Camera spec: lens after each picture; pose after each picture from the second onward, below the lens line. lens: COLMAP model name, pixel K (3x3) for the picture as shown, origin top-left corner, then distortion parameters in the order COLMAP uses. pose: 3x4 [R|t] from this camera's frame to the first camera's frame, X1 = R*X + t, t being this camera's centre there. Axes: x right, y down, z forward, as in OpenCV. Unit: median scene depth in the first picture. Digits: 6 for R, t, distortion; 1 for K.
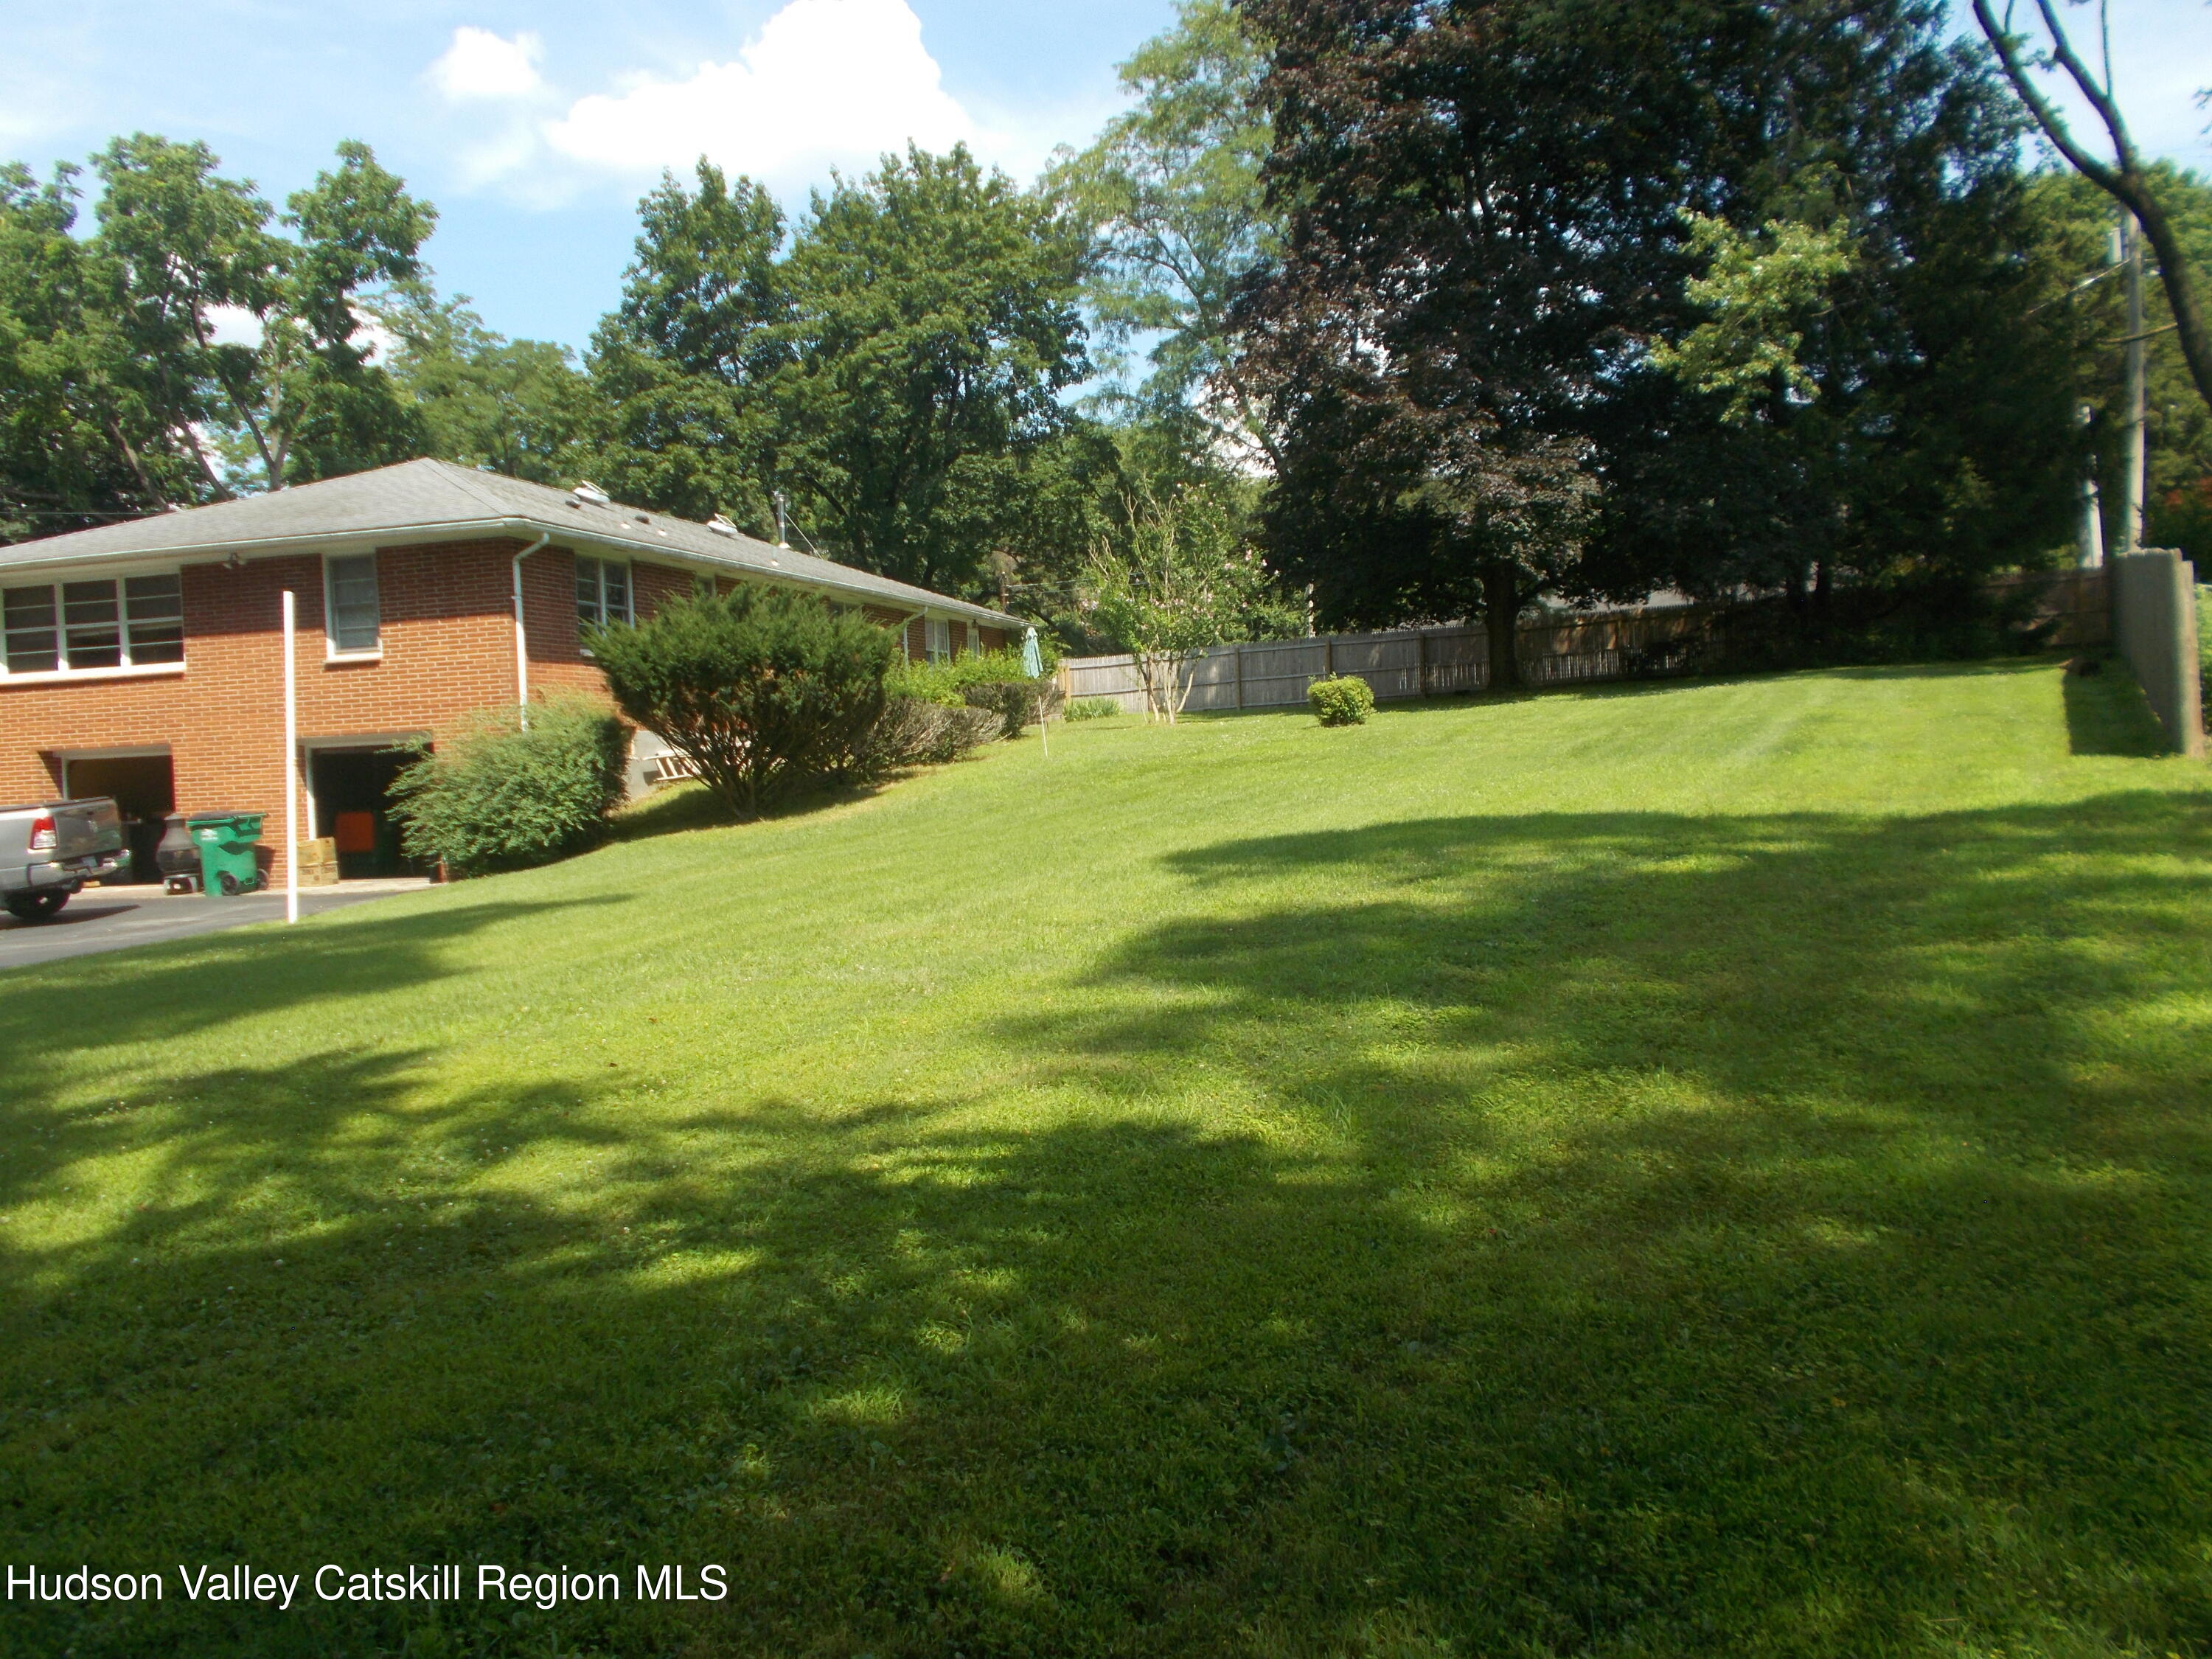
lens RADIAL K [[1892.8, 0, 1106.0], [0, 1892.8, 829.5], [0, 0, 1]] dist [-0.001462, -0.008829]
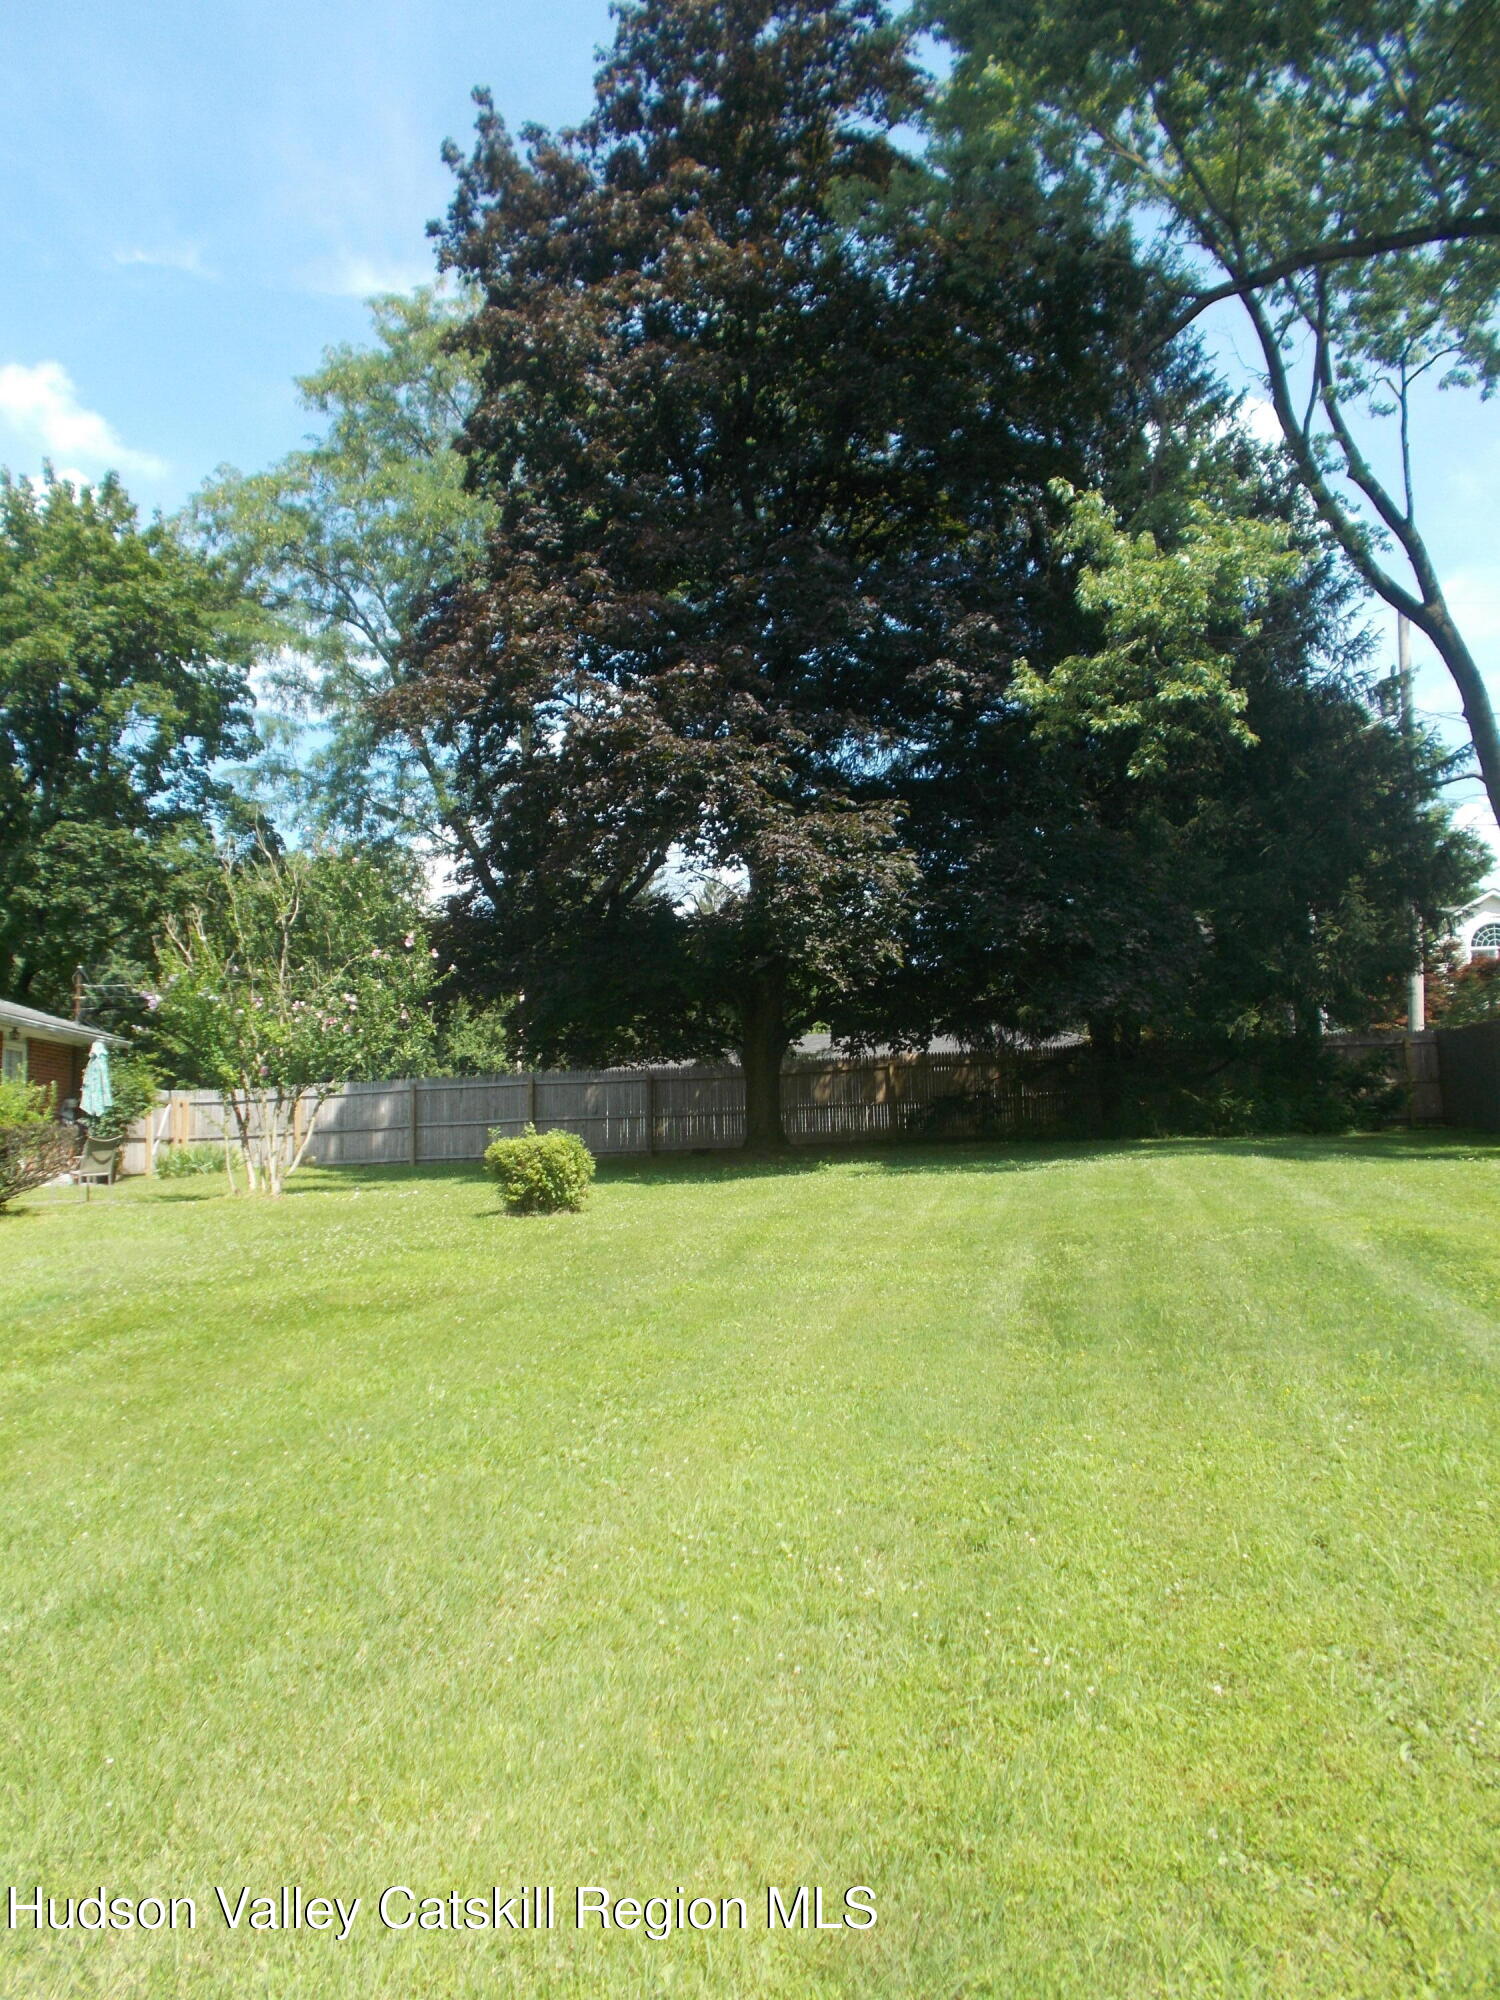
lens RADIAL K [[1718.8, 0, 715.3], [0, 1718.8, 985.8], [0, 0, 1]] dist [0.122938, 0.015364]
pose [[0.975725, 0.052244, 0.212678, 0.035212], [-0.017997, 0.986972, -0.159882, -0.023699], [-0.218261, 0.152173, 0.963953, 0.271842]]
